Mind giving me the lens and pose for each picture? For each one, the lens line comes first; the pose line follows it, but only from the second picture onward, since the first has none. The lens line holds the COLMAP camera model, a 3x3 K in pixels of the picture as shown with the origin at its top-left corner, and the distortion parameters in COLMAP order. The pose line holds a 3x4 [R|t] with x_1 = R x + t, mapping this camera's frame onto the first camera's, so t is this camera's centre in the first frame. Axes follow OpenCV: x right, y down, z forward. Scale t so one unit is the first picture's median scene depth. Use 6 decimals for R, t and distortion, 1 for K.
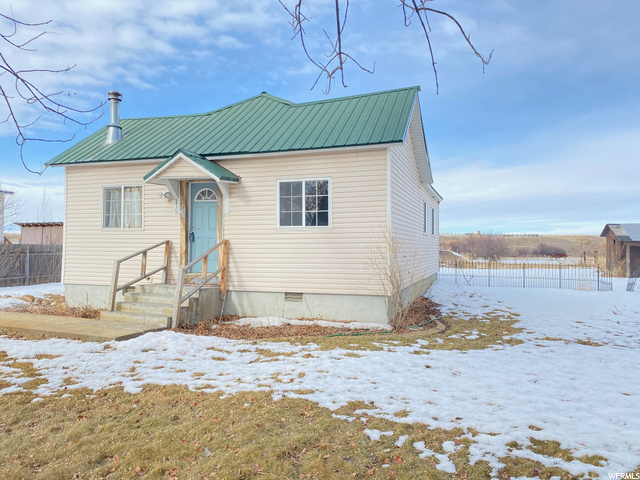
lens RADIAL K [[486.9, 0, 320.9], [0, 486.9, 246.8], [0, 0, 1]] dist [0.035598, -0.000011]
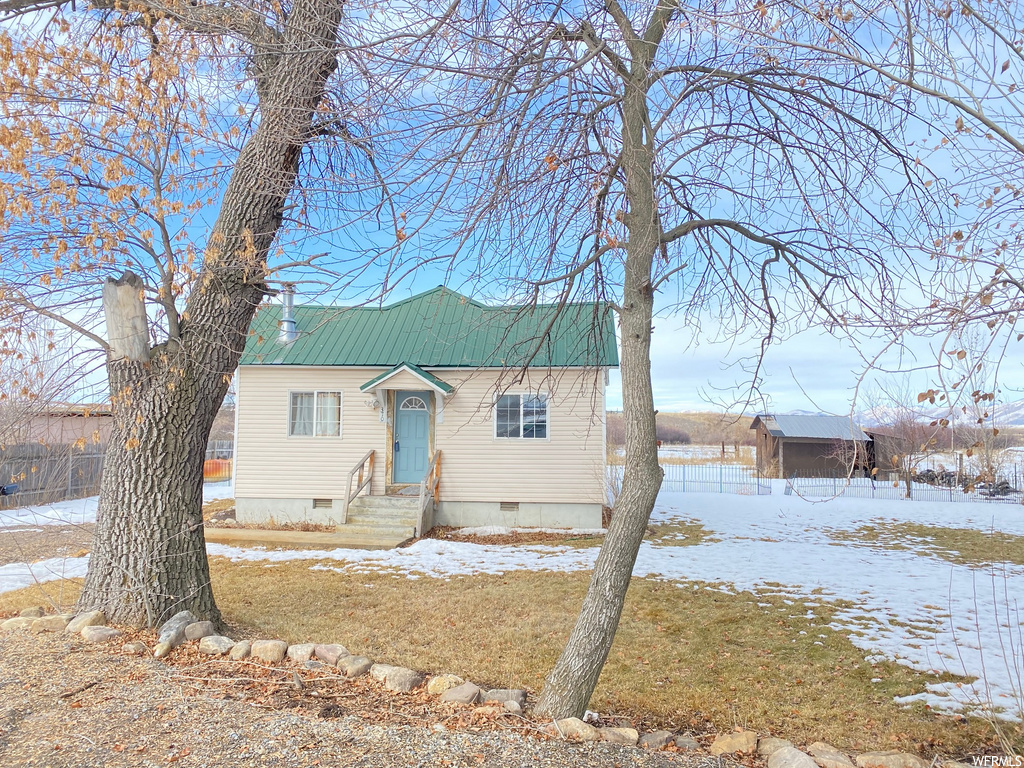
lens RADIAL K [[779.1, 0, 514.8], [0, 779.1, 384.0], [0, 0, 1]] dist [0.035598, -0.000011]
pose [[0.970378, 0.018092, 0.240912, -0.432585], [-0.004331, 0.998335, -0.057528, -0.058540], [-0.241551, 0.054780, 0.968841, -0.591599]]
